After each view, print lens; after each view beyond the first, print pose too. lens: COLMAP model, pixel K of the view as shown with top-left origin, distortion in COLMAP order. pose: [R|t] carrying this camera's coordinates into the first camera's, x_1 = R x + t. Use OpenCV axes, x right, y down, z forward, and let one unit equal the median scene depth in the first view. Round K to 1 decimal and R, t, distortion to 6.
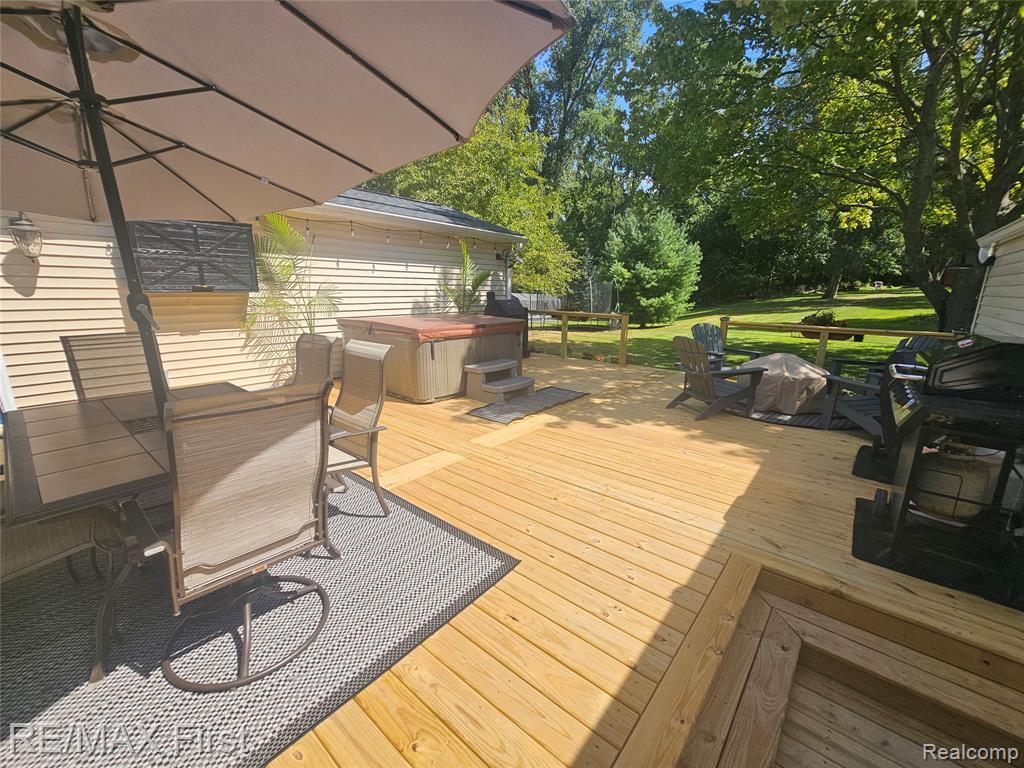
lens RADIAL K [[418.2, 0, 511.6], [0, 418.2, 382.0], [0, 0, 1]] dist [0.001951, 0.000022]
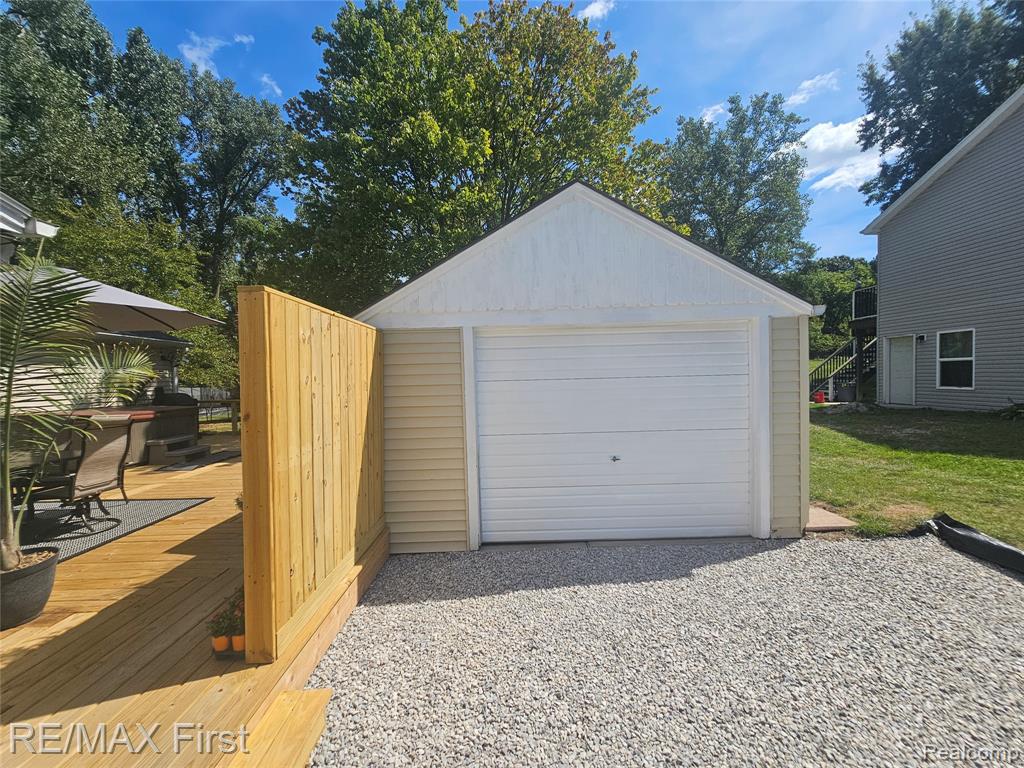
lens RADIAL K [[418.2, 0, 508.8], [0, 418.2, 385.9], [0, 0, 1]] dist [0.001951, 0.000022]
pose [[0.763158, -0.038828, 0.645044, -0.056570], [0.165491, 0.976649, -0.137005, 0.108961], [-0.624662, 0.211305, 0.751763, -0.519155]]
